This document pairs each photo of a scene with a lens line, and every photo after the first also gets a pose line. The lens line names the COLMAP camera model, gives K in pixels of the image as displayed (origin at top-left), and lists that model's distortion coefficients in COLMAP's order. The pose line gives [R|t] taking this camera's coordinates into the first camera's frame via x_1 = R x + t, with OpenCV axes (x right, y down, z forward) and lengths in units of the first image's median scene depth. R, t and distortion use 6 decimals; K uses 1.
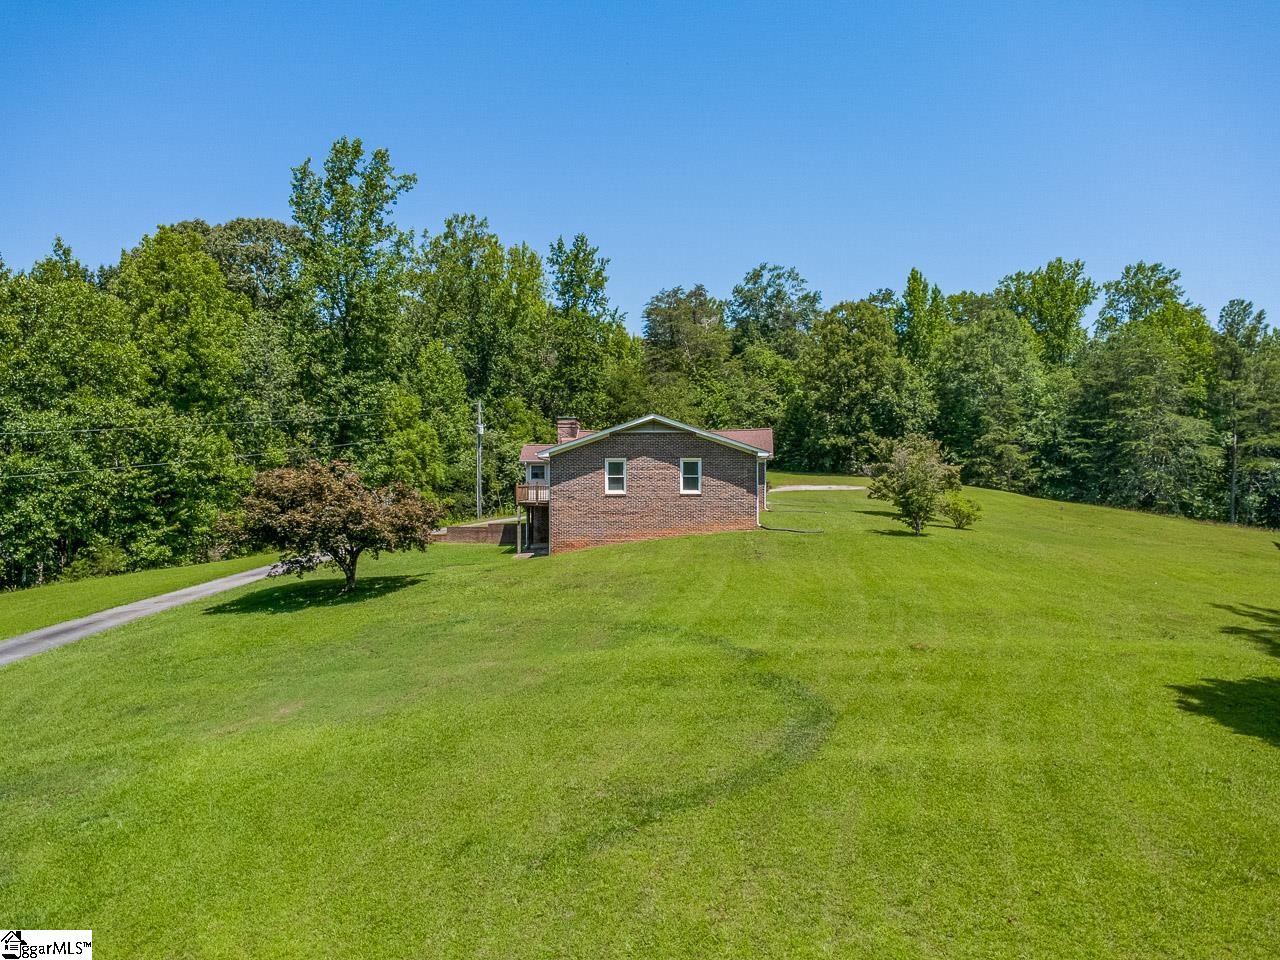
lens RADIAL K [[928.1, 0, 640.0], [0, 928.1, 480.0], [0, 0, 1]] dist [0.007248, 0.003997]
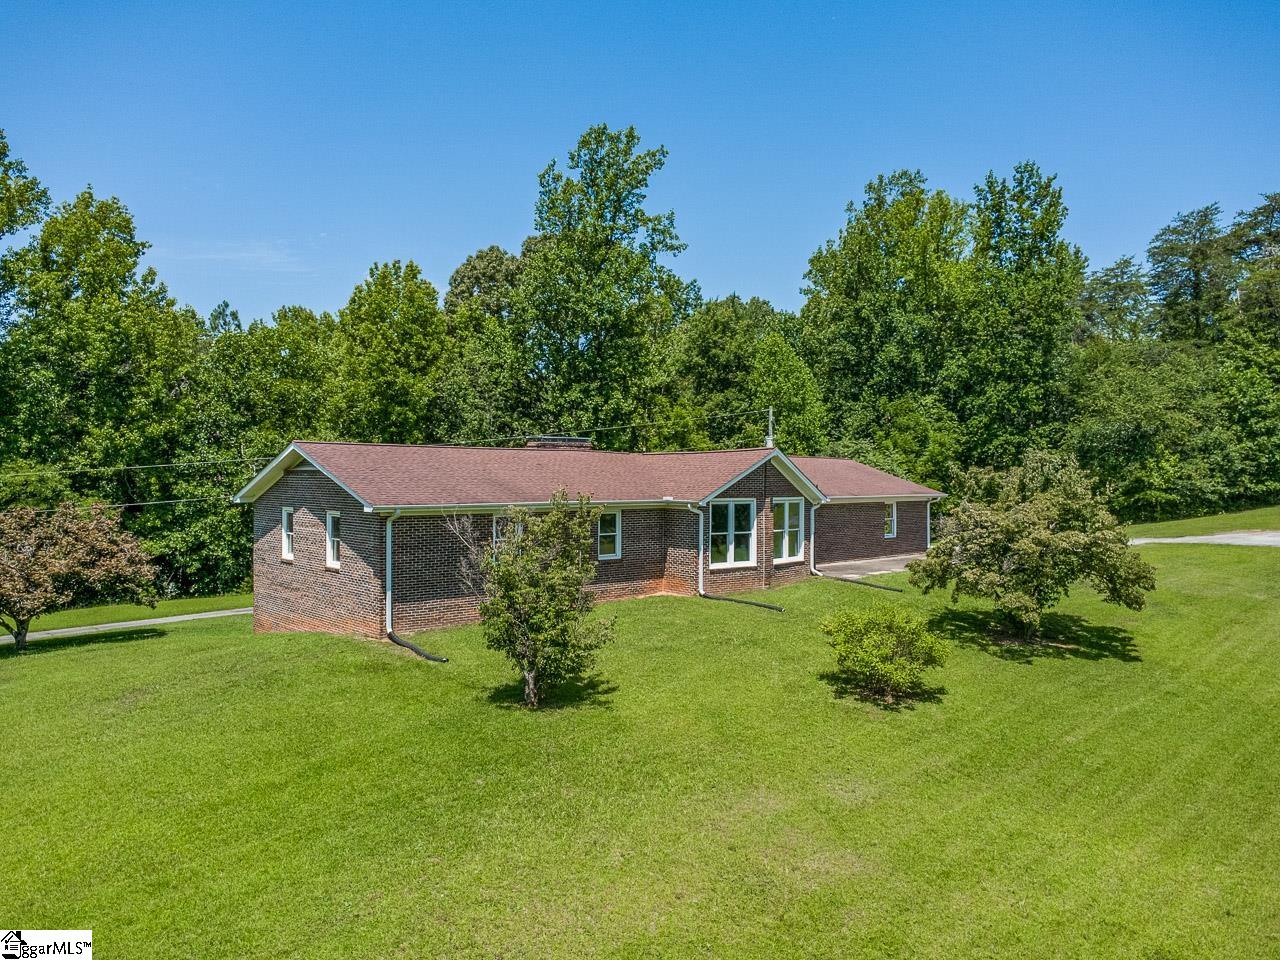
lens RADIAL K [[913.0, 0, 640.0], [0, 913.0, 480.0], [0, 0, 1]] dist [0.001677, 0.000814]
pose [[0.672046, 0.007216, -0.740474, 0.362974], [-0.006985, 0.999970, 0.003406, -0.026985], [0.740476, 0.002883, 0.672076, 0.424893]]
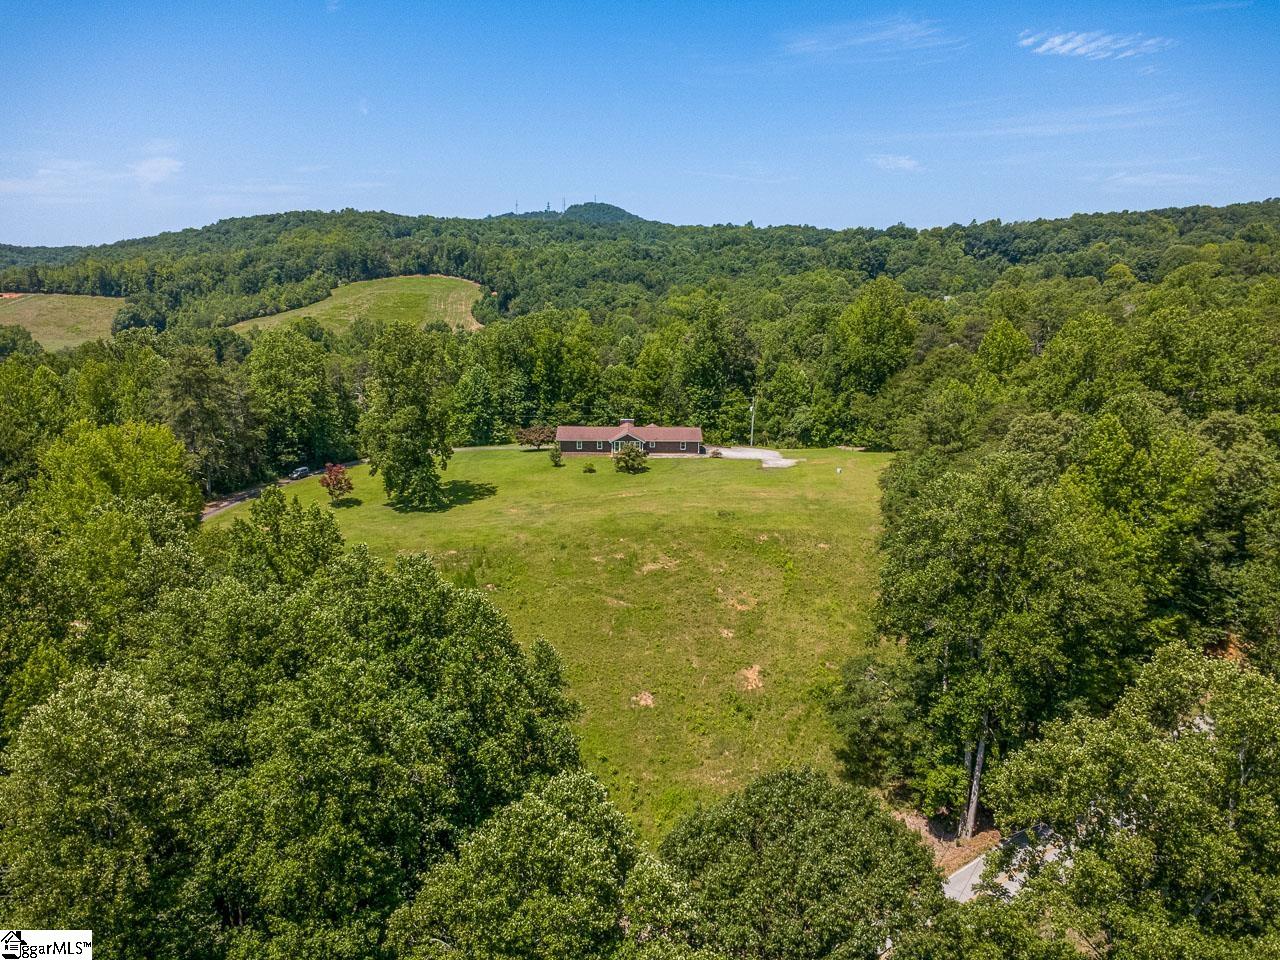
lens RADIAL K [[928.1, 0, 640.0], [0, 928.1, 480.0], [0, 0, 1]] dist [0.007248, 0.003997]
pose [[0.010065, 0.225918, -0.974094, 2.534331], [-0.012087, 0.974100, 0.225794, -0.480962], [0.999876, 0.009501, 0.012535, 0.774510]]
